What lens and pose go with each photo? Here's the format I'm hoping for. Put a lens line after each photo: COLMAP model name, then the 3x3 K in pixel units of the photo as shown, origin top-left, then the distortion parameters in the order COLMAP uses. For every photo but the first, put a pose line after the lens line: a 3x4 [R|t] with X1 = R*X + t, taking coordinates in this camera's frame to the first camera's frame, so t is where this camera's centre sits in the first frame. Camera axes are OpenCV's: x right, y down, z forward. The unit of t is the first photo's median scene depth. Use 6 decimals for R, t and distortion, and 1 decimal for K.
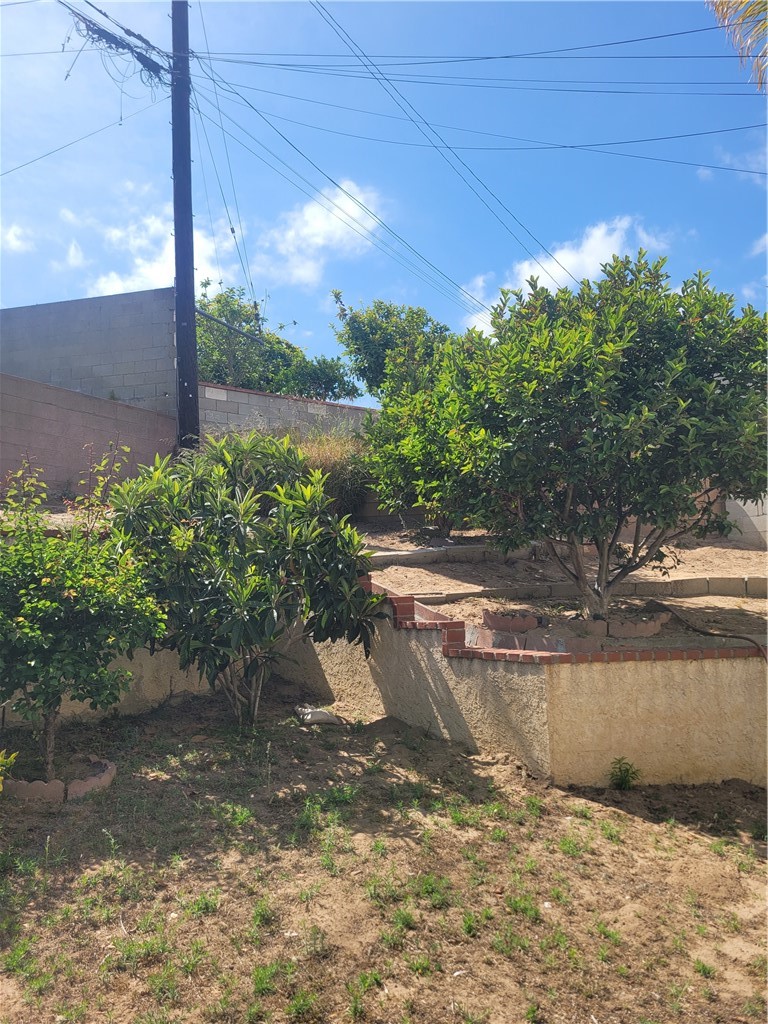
lens RADIAL K [[767.3, 0, 388.6], [0, 767.3, 509.6], [0, 0, 1]] dist [0.066419, -0.056282]
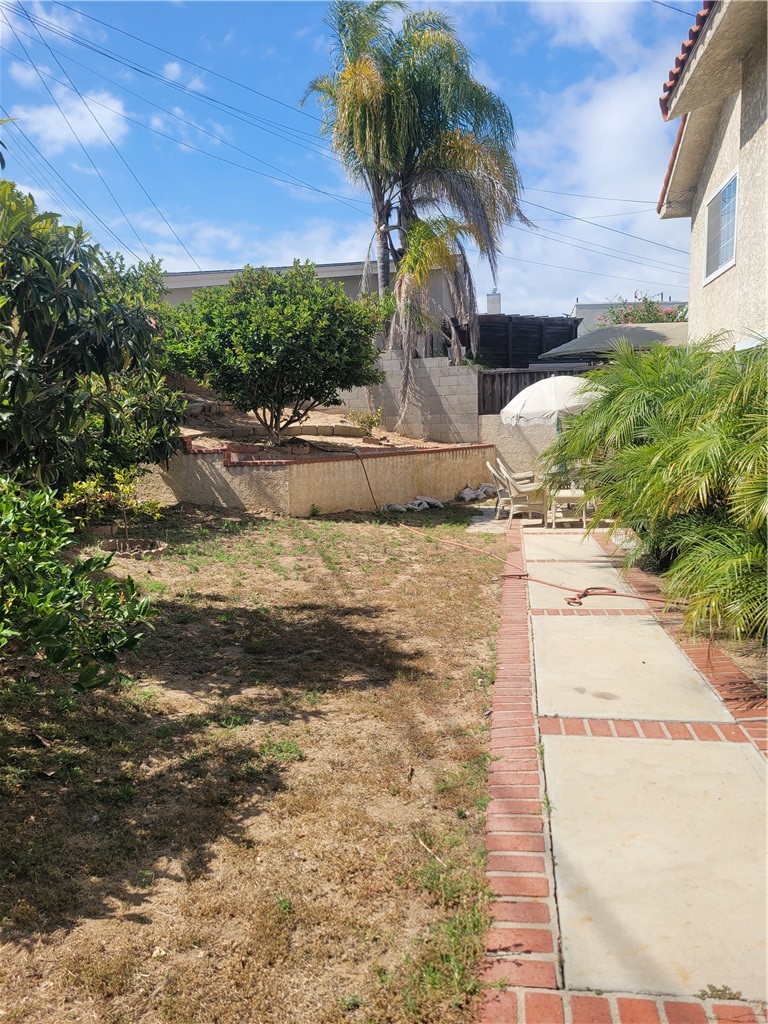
lens RADIAL K [[767.3, 0, 388.6], [0, 767.3, 509.6], [0, 0, 1]] dist [0.066419, -0.056282]
pose [[0.725702, -0.074077, 0.684010, -1.030690], [-0.059599, 0.983681, 0.169763, -0.059137], [-0.685423, -0.163964, 0.709444, -0.723775]]
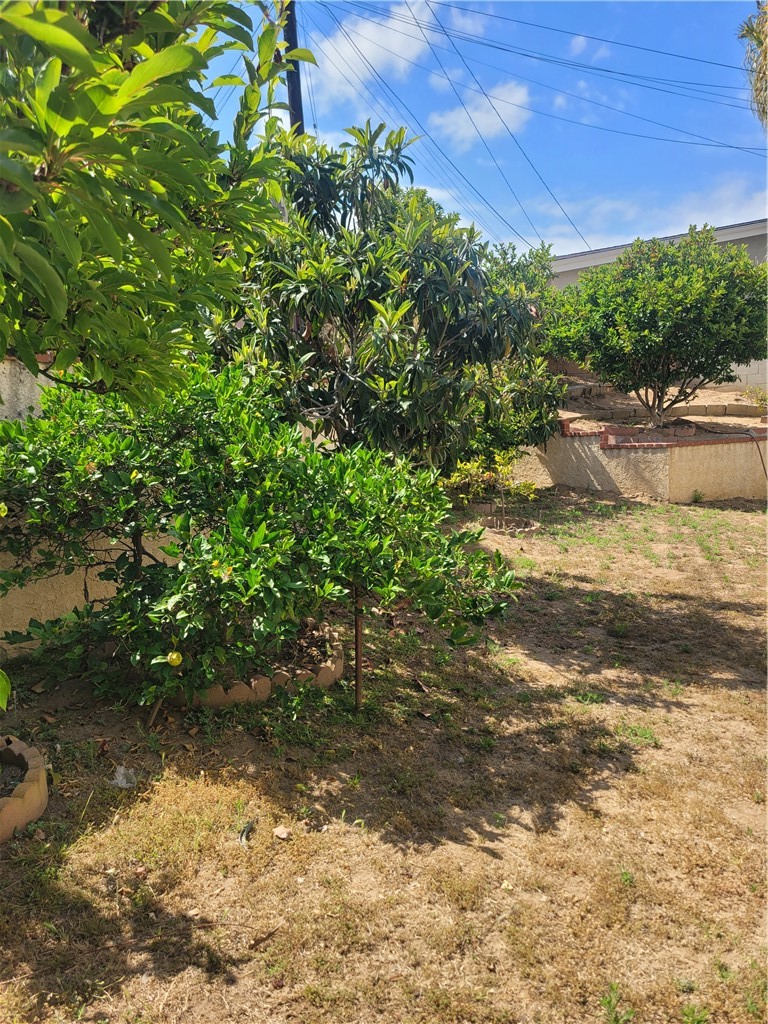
lens RADIAL K [[769.2, 0, 387.4], [0, 769.2, 523.2], [0, 0, 1]] dist [0.071169, -0.055646]
pose [[0.962713, -0.054635, 0.264951, -1.032087], [-0.006743, 0.974244, 0.225395, -0.063851], [-0.270442, -0.218777, 0.937549, -0.756557]]
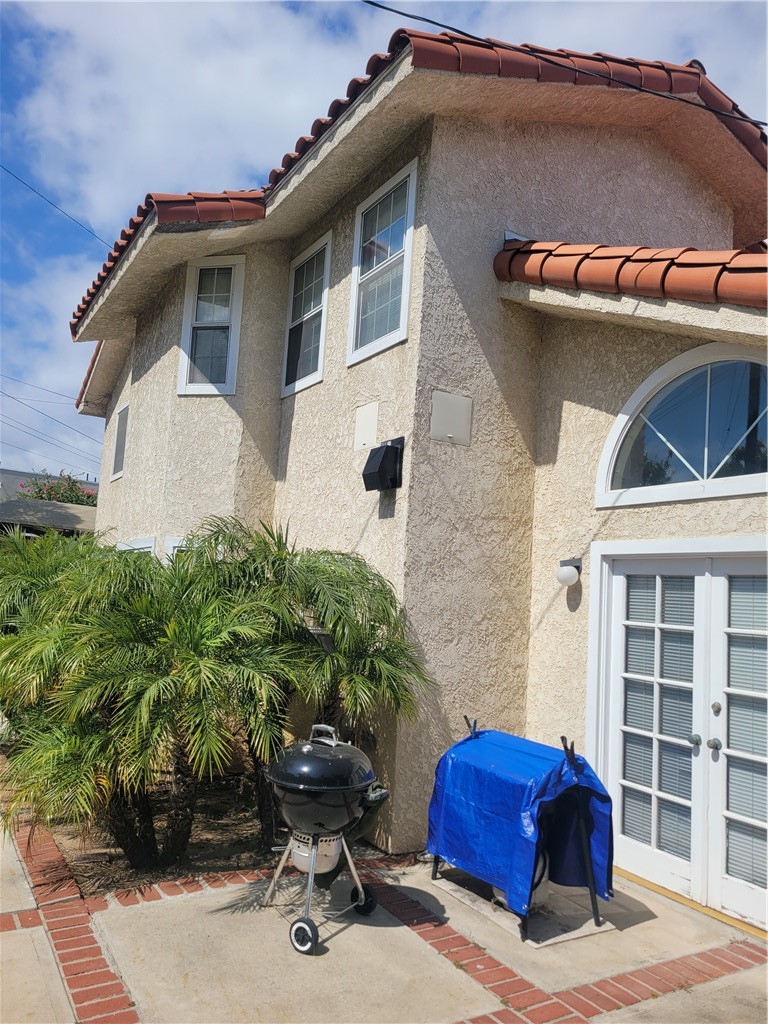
lens RADIAL K [[764.3, 0, 384.0], [0, 764.3, 512.0], [0, 0, 1]] dist [0.060420, -0.055367]
pose [[0.110070, 0.141783, 0.983759, -1.106288], [-0.157940, 0.979692, -0.123526, -0.111960], [-0.981295, -0.141778, 0.130228, -0.857860]]
